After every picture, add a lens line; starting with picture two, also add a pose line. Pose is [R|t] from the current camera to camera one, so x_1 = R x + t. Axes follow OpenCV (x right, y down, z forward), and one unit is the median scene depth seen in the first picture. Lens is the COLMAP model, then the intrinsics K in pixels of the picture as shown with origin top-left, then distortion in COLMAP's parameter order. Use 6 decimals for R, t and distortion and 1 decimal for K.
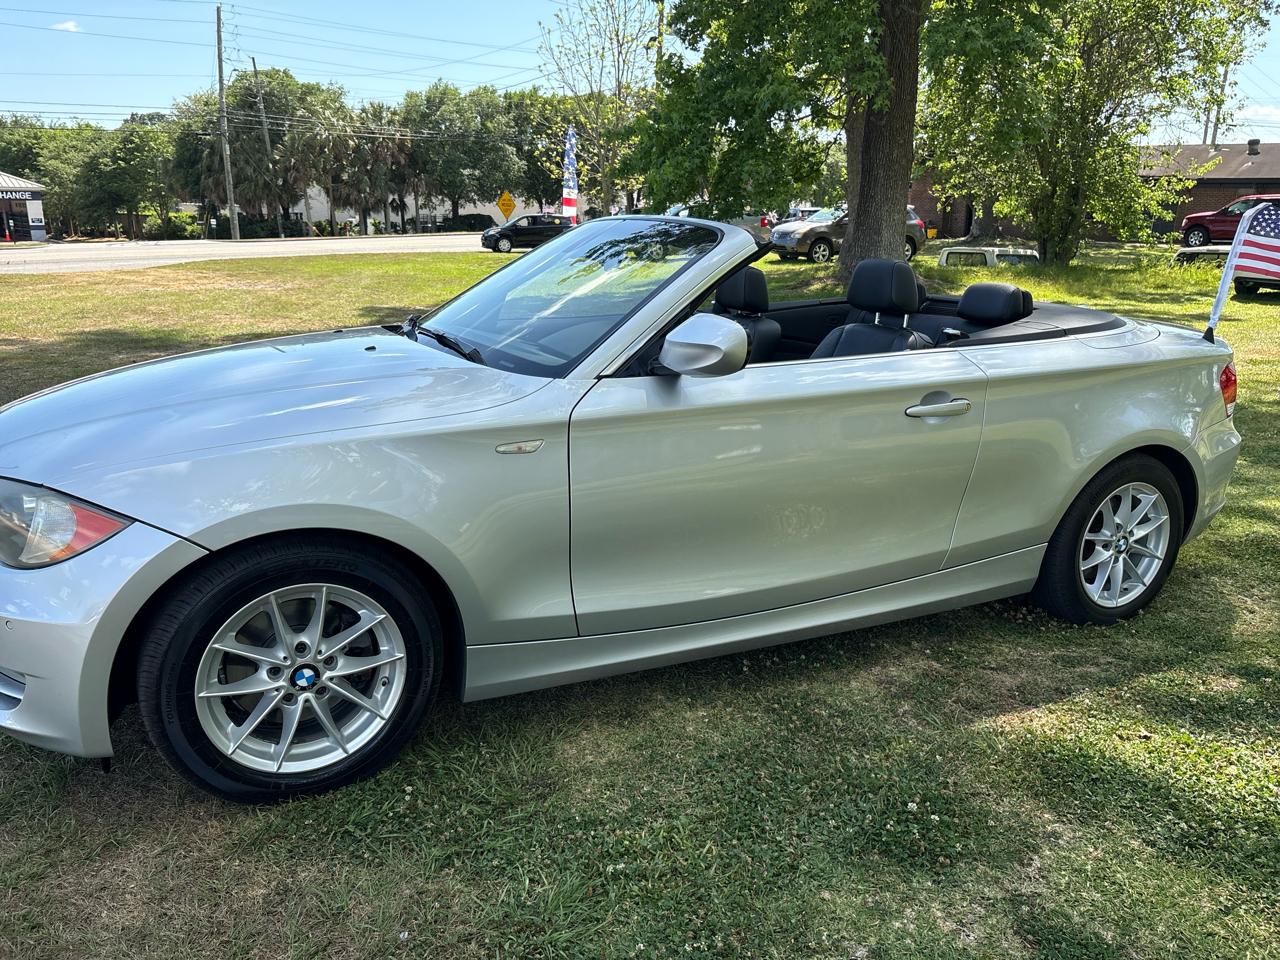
lens RADIAL K [[969.2, 0, 643.2], [0, 969.2, 480.3], [0, 0, 1]] dist [0.021282, -0.020537]
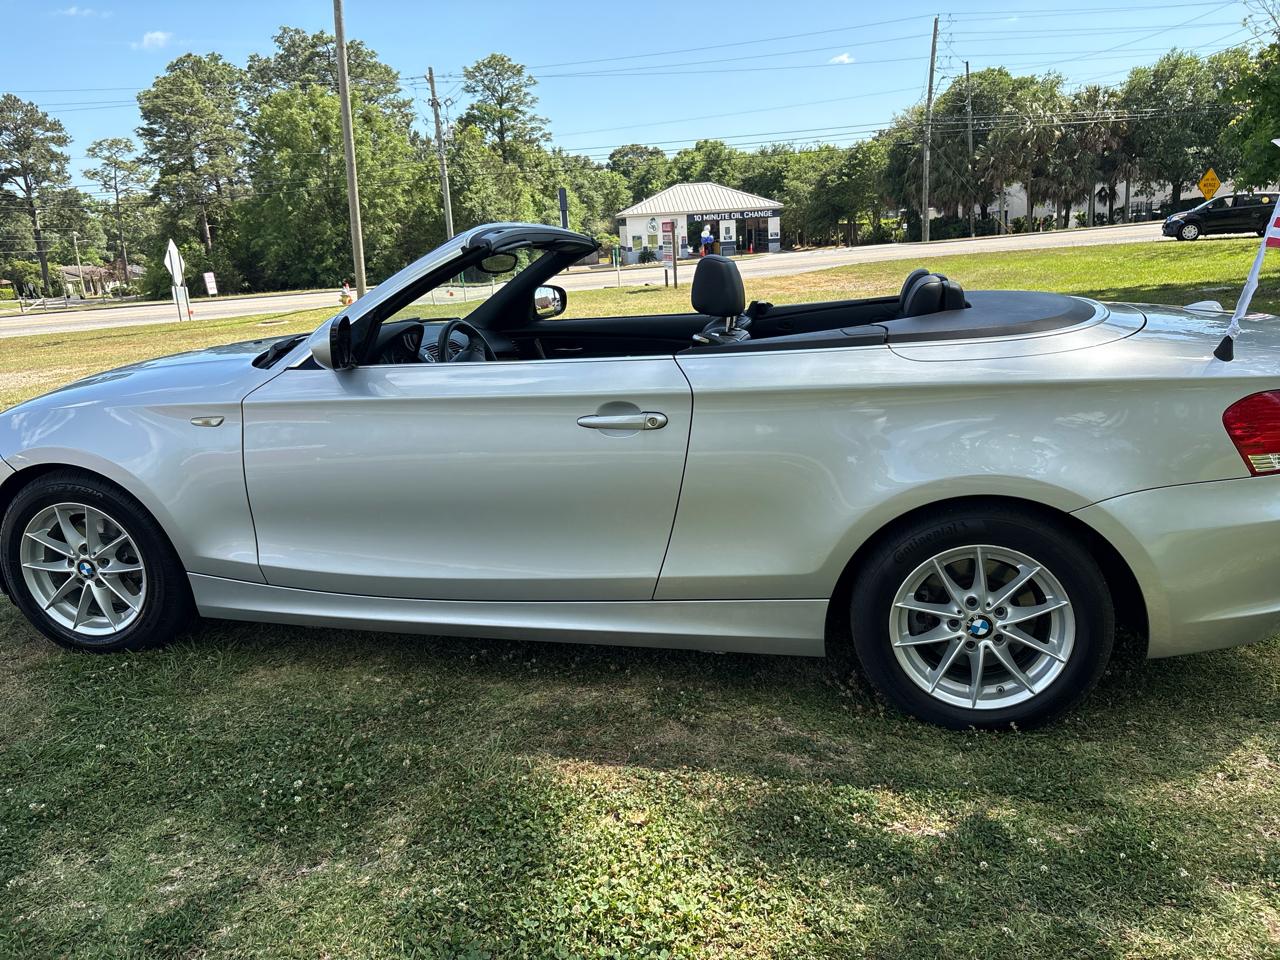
lens RADIAL K [[965.6, 0, 637.0], [0, 965.6, 474.0], [0, 0, 1]] dist [0.036368, -0.029751]
pose [[0.758423, 0.105028, -0.643245, 0.042287], [-0.107751, 0.993555, 0.035182, -0.002722], [0.642795, 0.042628, 0.764852, 0.014692]]
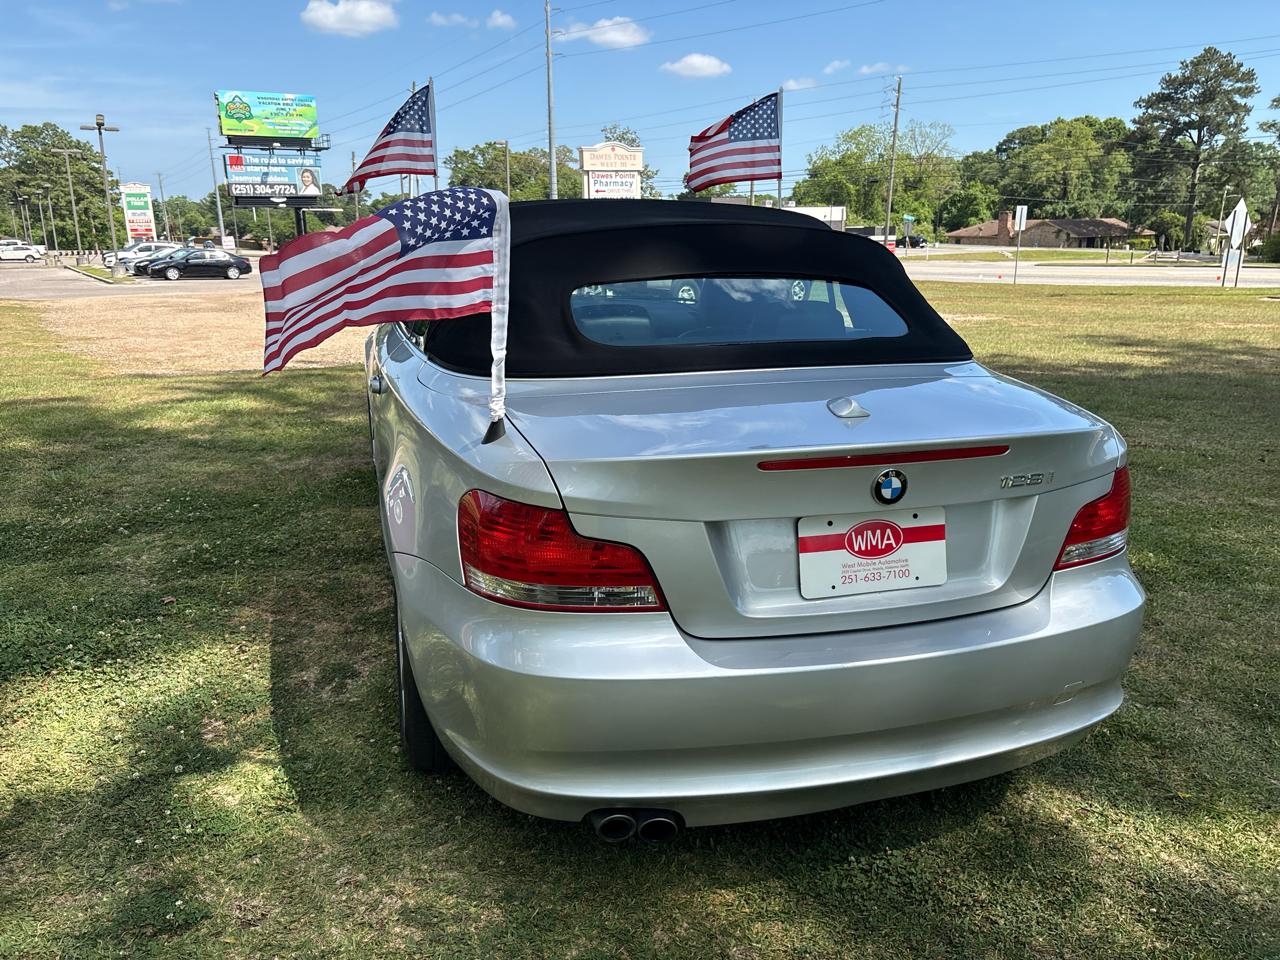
lens RADIAL K [[966.1, 0, 636.7], [0, 966.1, 478.4], [0, 0, 1]] dist [0.012616, -0.003063]
pose [[-0.191006, 0.240990, -0.951546, 0.063845], [-0.253367, 0.924440, 0.284984, -0.017653], [0.948326, 0.295524, -0.115515, 0.068498]]
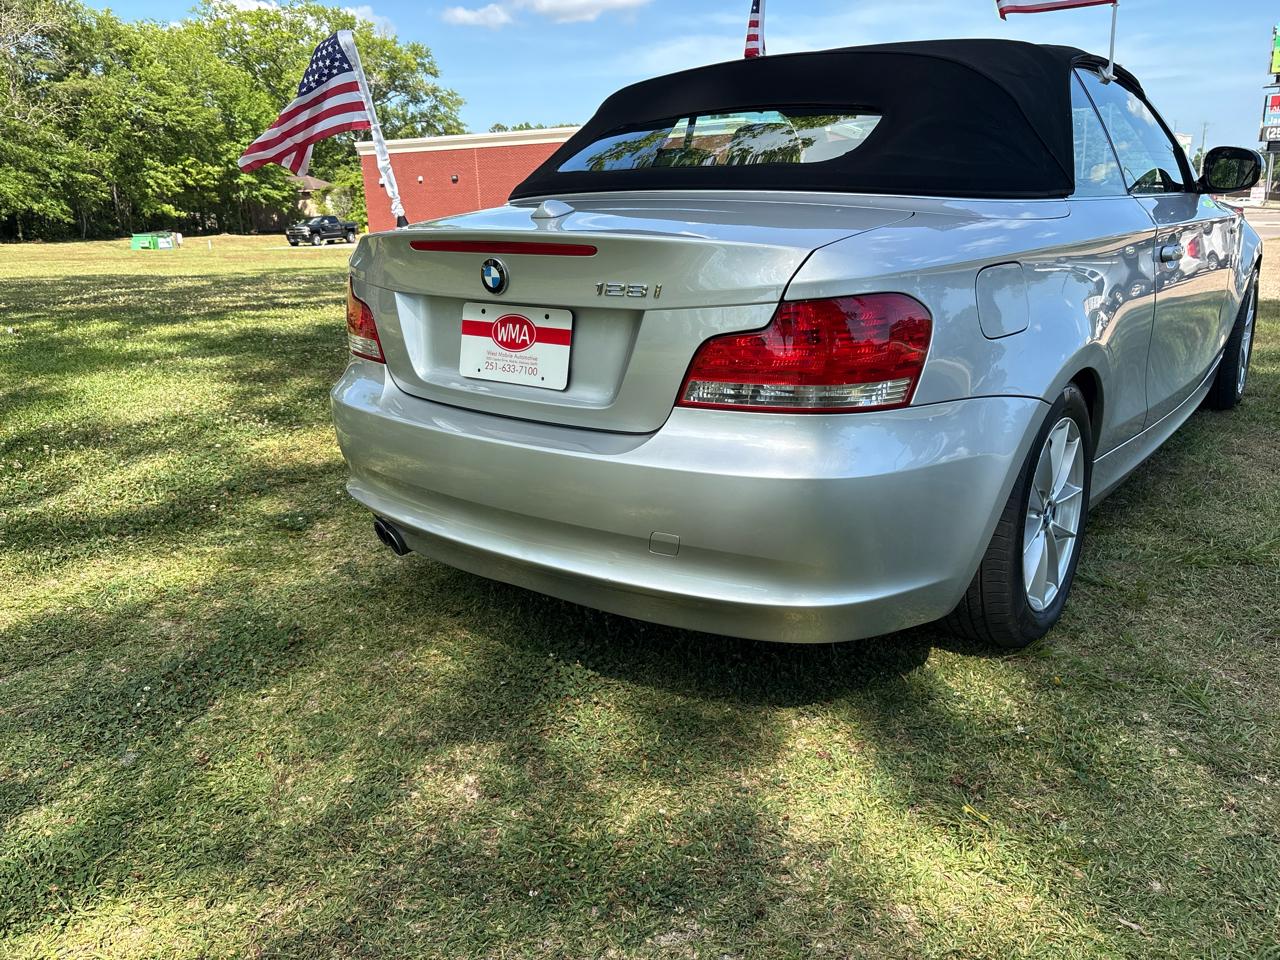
lens RADIAL K [[965.8, 0, 638.9], [0, 965.8, 479.2], [0, 0, 1]] dist [0.041987, -0.052651]
pose [[-0.912374, 0.129690, -0.388272, 0.042805], [-0.087187, 0.865162, 0.493856, -0.021326], [0.399966, 0.484433, -0.778043, 0.102744]]
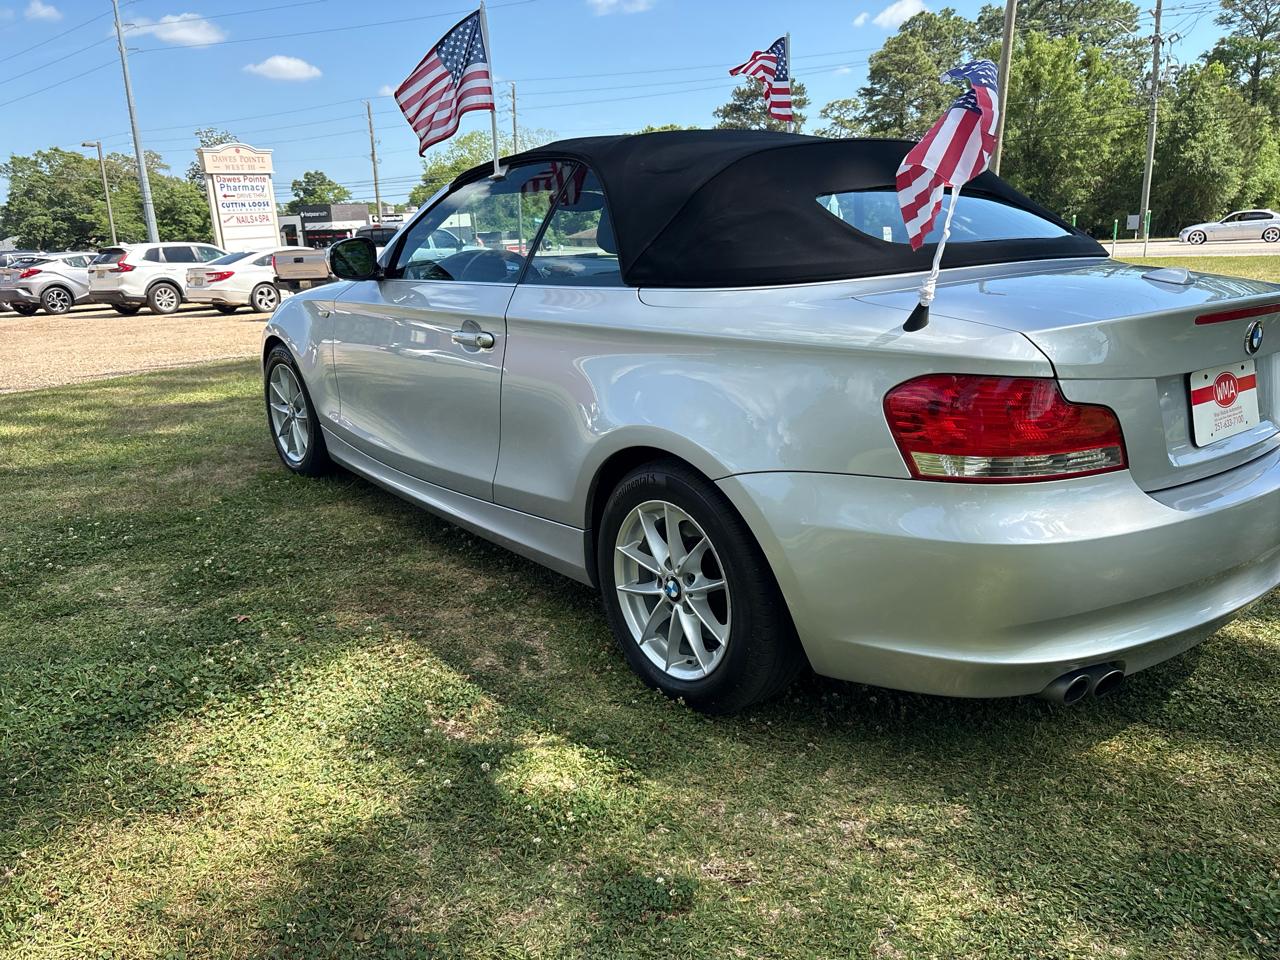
lens RADIAL K [[965.3, 0, 636.1], [0, 965.3, 477.2], [0, 0, 1]] dist [0.041872, -0.051518]
pose [[0.182871, 0.233915, -0.954904, 0.063646], [-0.220589, 0.956281, 0.192008, -0.007926], [0.958070, 0.175529, 0.226475, 0.044878]]
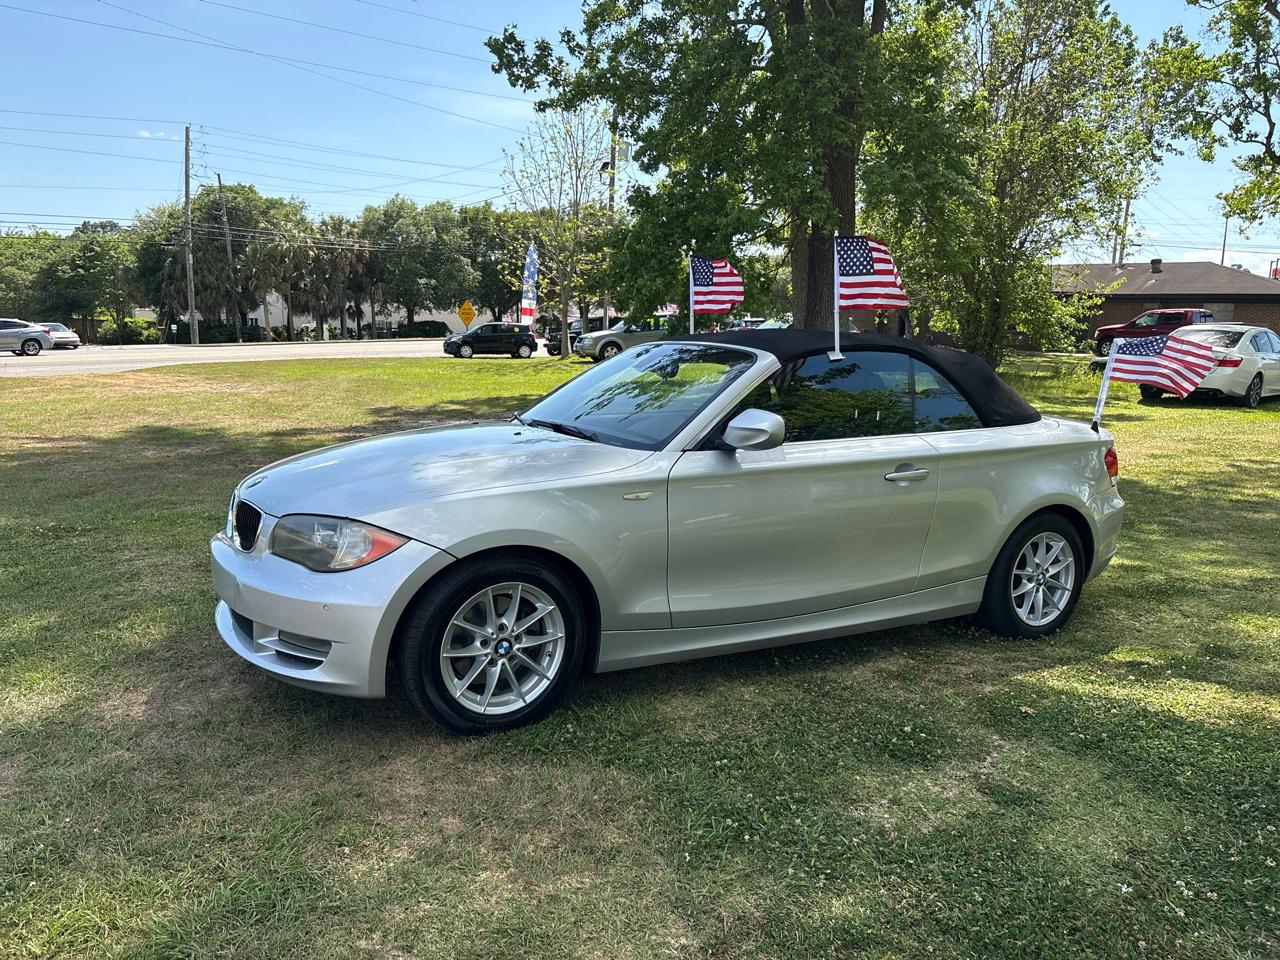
lens RADIAL K [[966.1, 0, 636.7], [0, 966.1, 478.4], [0, 0, 1]] dist [0.012616, -0.003063]
pose [[0.998697, -0.002258, 0.050985, -0.007768], [0.007645, 0.994368, -0.105710, 0.003662], [-0.050459, 0.105962, 0.993089, -0.018252]]
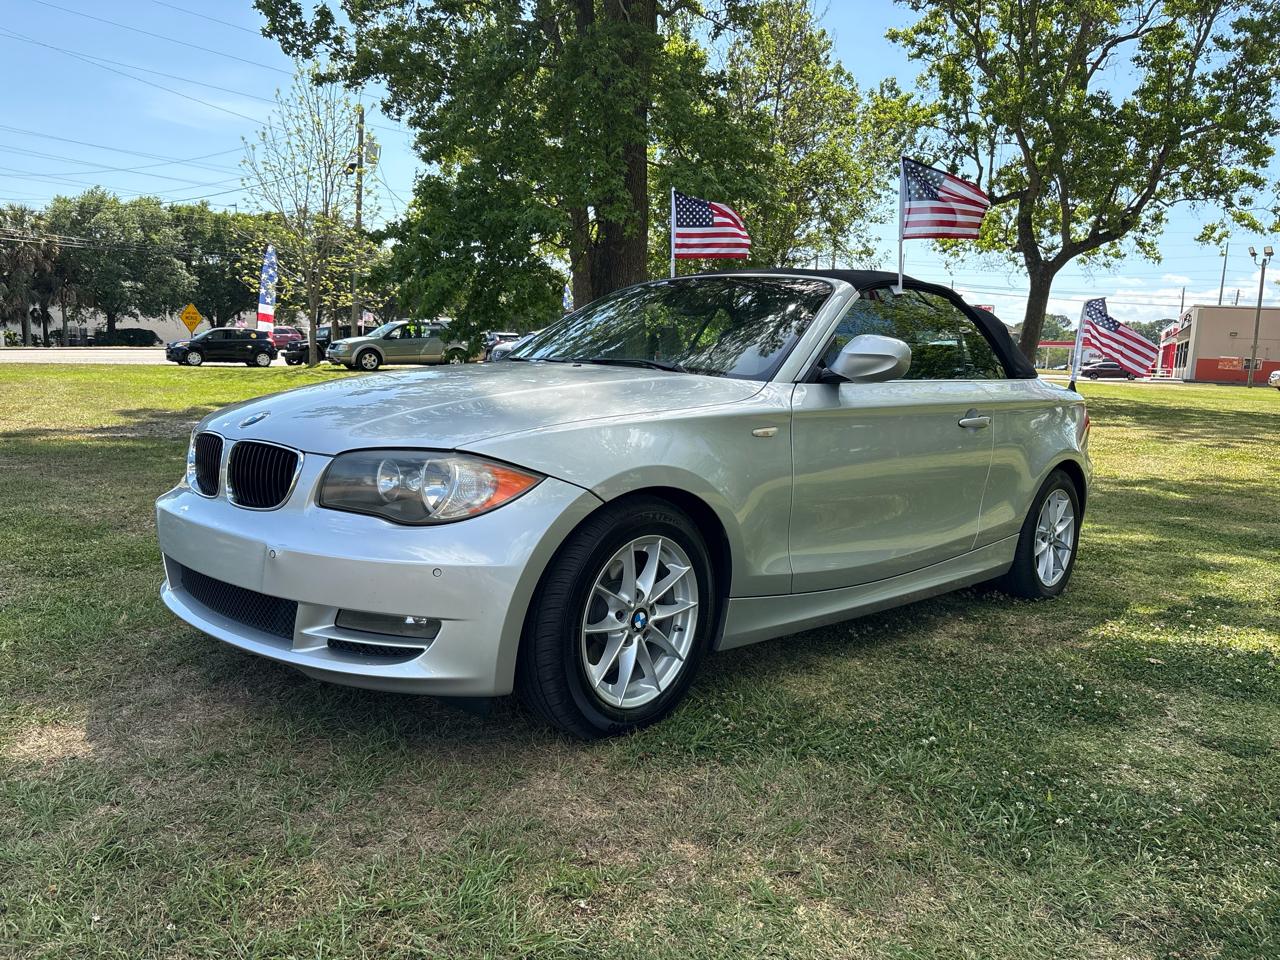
lens RADIAL K [[965.6, 0, 637.0], [0, 965.6, 474.0], [0, 0, 1]] dist [0.036368, -0.029751]
pose [[0.947124, -0.014800, 0.320527, -0.025479], [0.057208, 0.990719, -0.123298, 0.006122], [-0.315728, 0.135115, 0.939180, -0.003571]]
